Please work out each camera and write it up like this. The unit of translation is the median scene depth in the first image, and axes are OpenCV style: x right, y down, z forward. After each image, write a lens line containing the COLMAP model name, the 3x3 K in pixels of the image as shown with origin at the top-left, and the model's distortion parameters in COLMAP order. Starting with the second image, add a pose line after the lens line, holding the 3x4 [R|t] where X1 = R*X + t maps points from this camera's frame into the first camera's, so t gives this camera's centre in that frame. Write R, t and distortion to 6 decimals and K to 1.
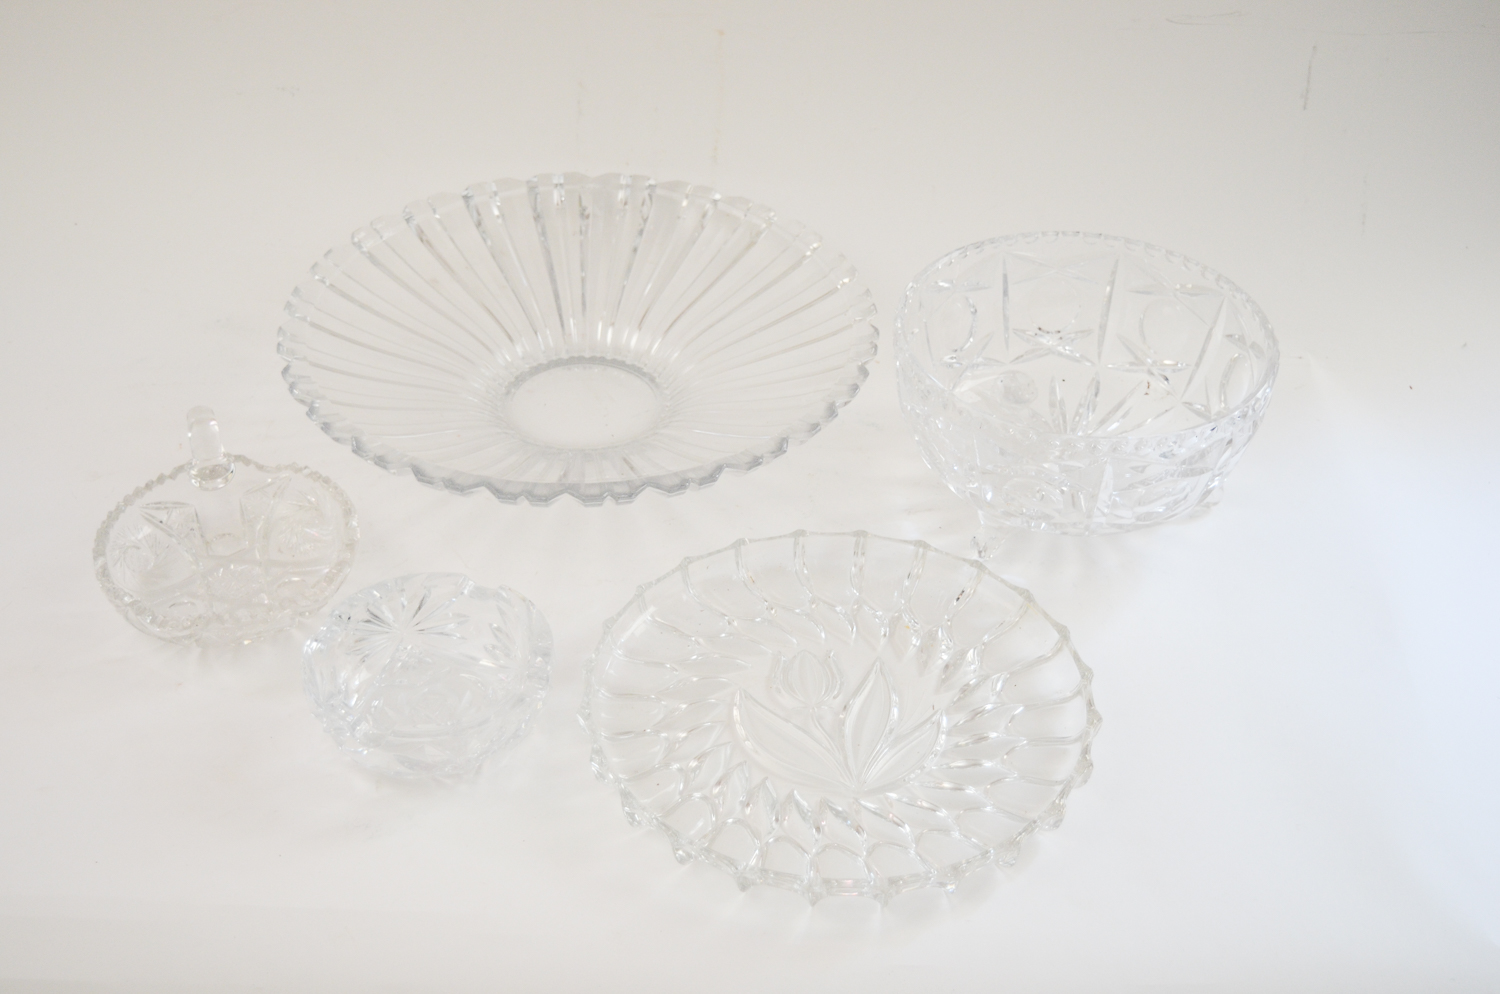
lens RADIAL K [[2473.1, 0, 750.0], [0, 2473.1, 497.0], [0, 0, 1]] dist [-0.012966, 0.035060]
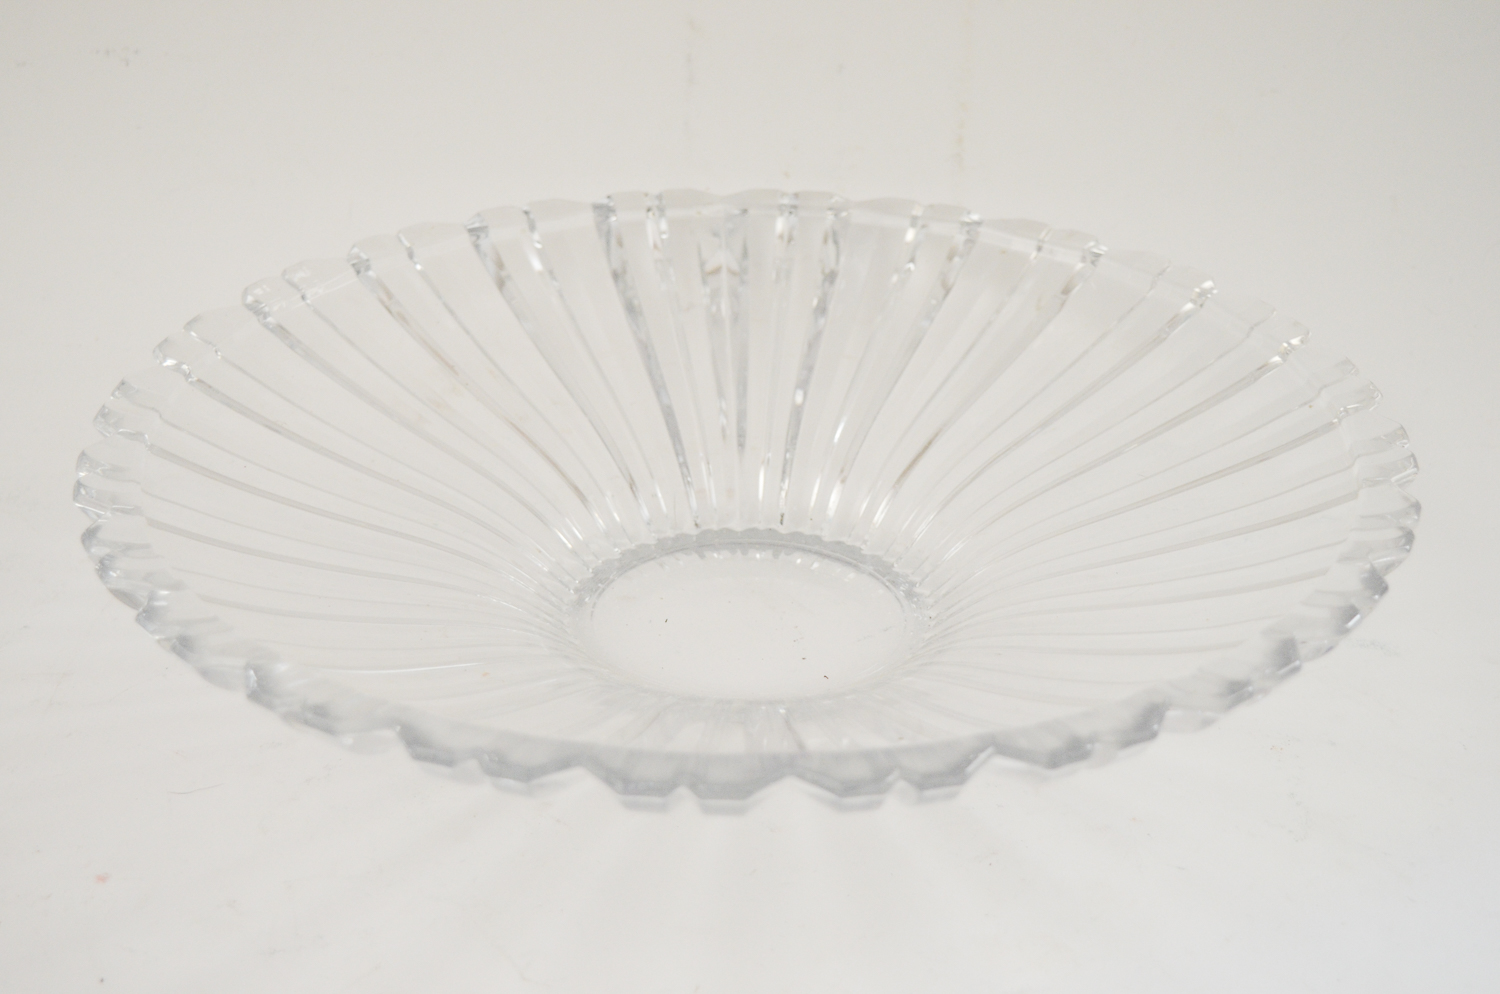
lens RADIAL K [[2625.8, 0, 786.0], [0, 2625.8, 496.8], [0, 0, 1]] dist [0.001063, -0.026369]
pose [[0.998471, -0.024923, 0.049334, -0.087625], [0.032483, 0.986756, -0.158926, 0.019424], [-0.044720, 0.160286, 0.986057, 0.532873]]
